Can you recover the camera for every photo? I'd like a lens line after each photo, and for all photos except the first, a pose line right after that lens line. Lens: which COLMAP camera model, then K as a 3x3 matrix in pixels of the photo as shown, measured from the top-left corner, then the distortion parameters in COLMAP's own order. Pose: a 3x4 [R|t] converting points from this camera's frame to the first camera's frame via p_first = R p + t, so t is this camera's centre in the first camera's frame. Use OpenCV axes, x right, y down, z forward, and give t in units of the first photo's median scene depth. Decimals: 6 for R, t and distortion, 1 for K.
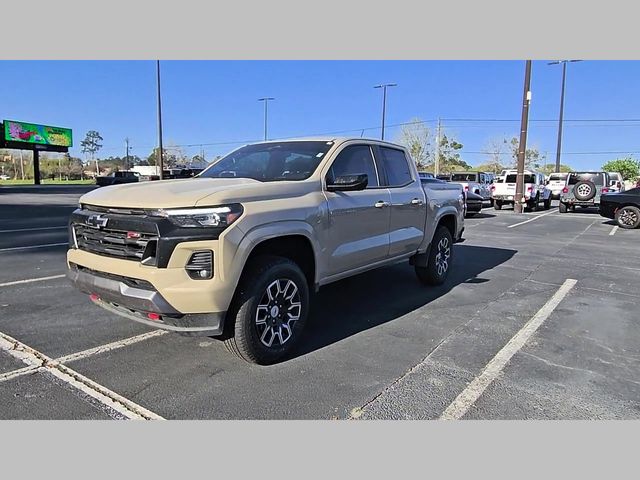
lens RADIAL K [[436.0, 0, 309.8], [0, 436.0, 239.6], [0, 0, 1]] dist [0.015000, -0.012503]
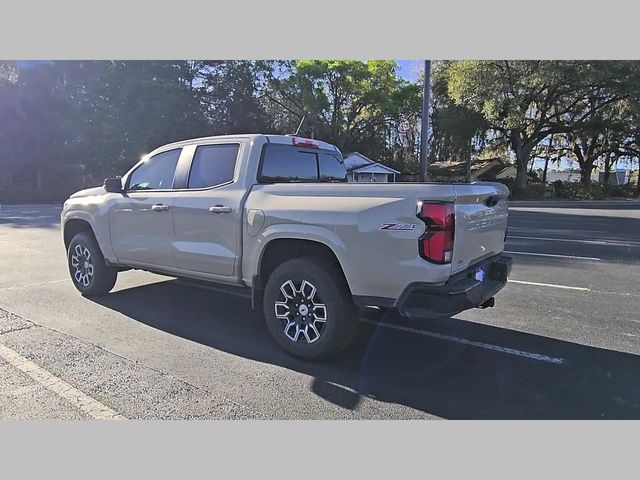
lens RADIAL K [[436.0, 0, 313.4], [0, 436.0, 237.6], [0, 0, 1]] dist [0.015000, -0.012503]
pose [[0.010167, 0.094449, -0.995478, 1.486827], [-0.132654, 0.986858, 0.092277, -0.193259], [0.991110, 0.131116, 0.022563, 1.705669]]
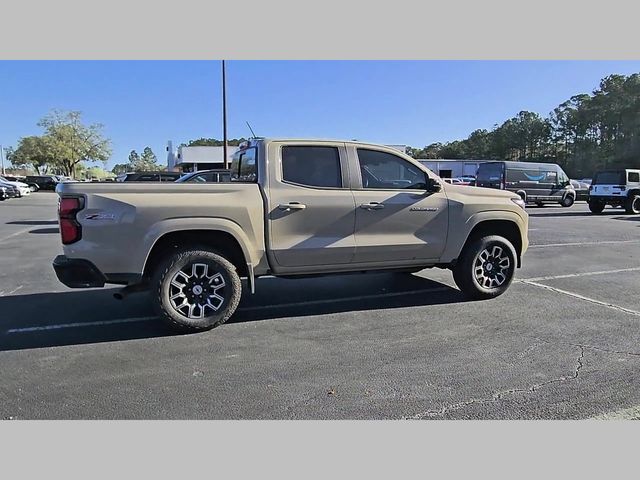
lens RADIAL K [[436.0, 0, 316.6], [0, 436.0, 240.3], [0, 0, 1]] dist [0.015000, -0.012503]
pose [[-0.845012, -0.093093, 0.526581, -0.771067], [0.048764, 0.967212, 0.249244, -0.388739], [-0.532519, 0.236293, -0.812767, 2.782235]]
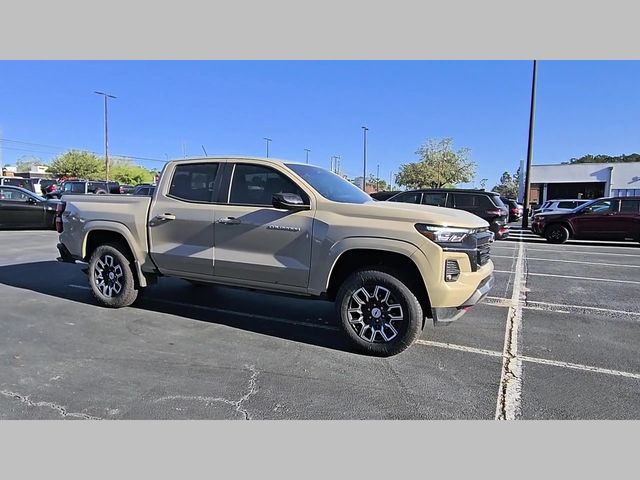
lens RADIAL K [[436.0, 0, 315.5], [0, 436.0, 241.8], [0, 0, 1]] dist [0.015000, -0.012503]
pose [[-0.189869, -0.120048, 0.974442, -1.534310], [0.101085, 0.984832, 0.141025, -0.248312], [-0.976592, 0.125278, -0.174854, 1.580542]]
